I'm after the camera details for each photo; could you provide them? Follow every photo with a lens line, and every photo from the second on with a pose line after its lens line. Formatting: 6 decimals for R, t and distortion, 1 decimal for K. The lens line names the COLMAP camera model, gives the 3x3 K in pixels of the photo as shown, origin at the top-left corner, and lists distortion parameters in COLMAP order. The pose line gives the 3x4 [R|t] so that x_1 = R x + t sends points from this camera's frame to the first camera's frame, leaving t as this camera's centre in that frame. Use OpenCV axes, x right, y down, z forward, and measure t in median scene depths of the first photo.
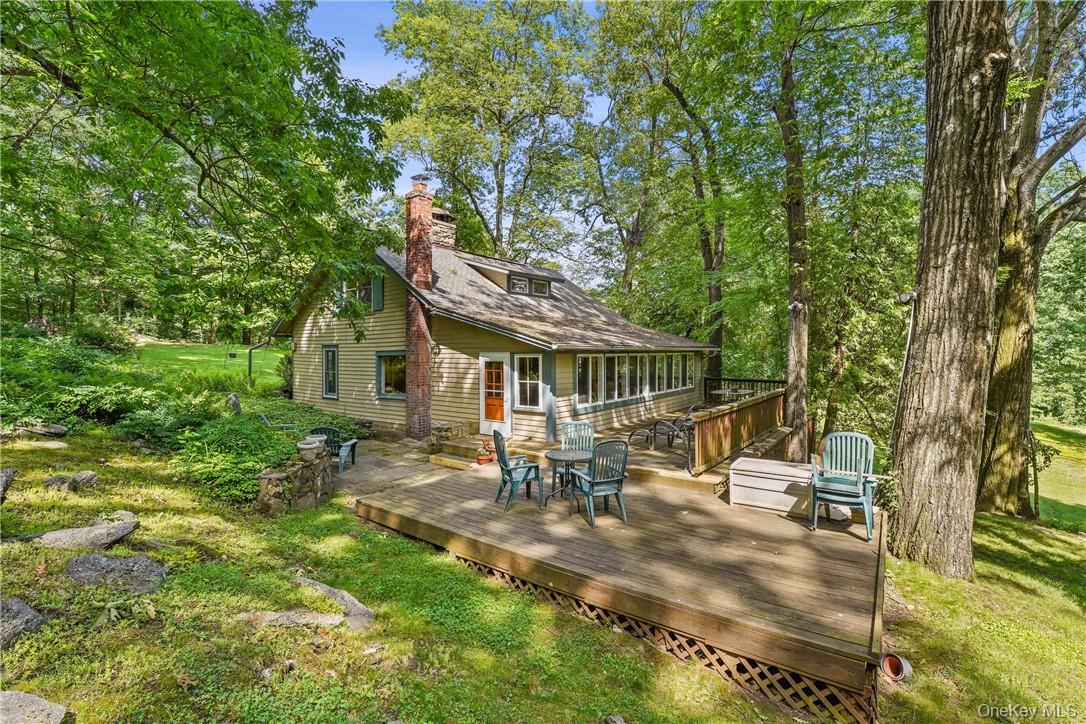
lens RADIAL K [[442.0, 0, 543.0], [0, 442.0, 362.0], [0, 0, 1]] dist [-0.000415, -0.000010]
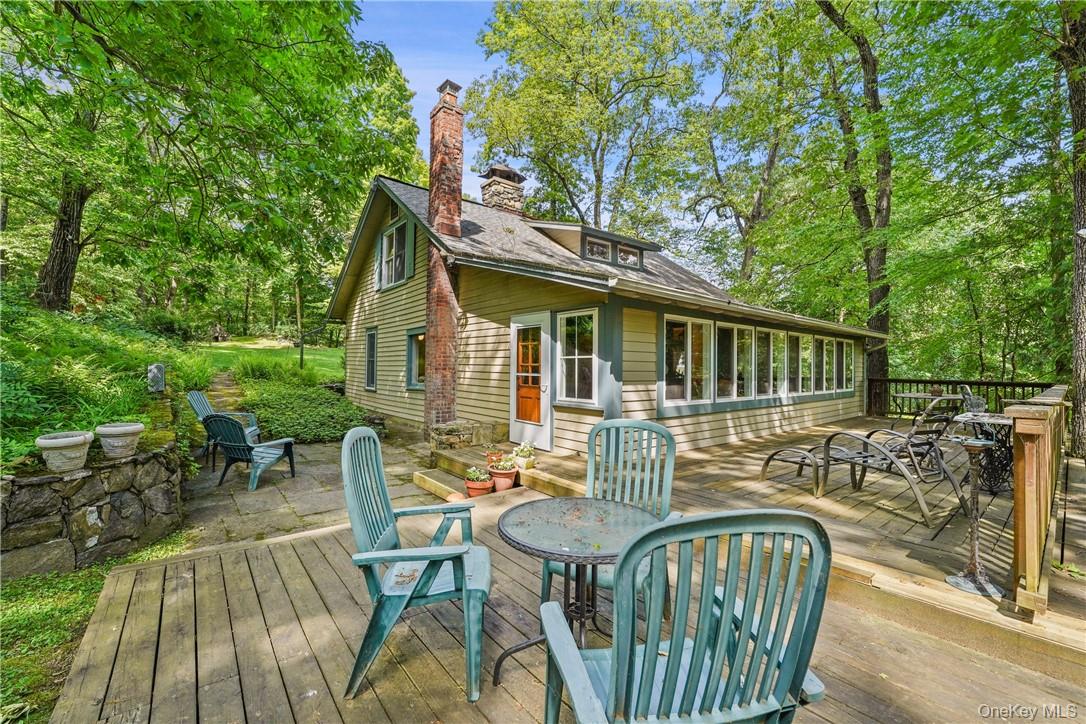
lens RADIAL K [[434.0, 0, 543.0], [0, 434.0, 362.0], [0, 0, 1]] dist [-0.020549, -0.000047]
pose [[0.969810, 0.010660, -0.243630, 0.054873], [-0.016909, 0.999579, -0.023572, 0.054815], [0.243276, 0.026980, 0.969582, 0.359338]]
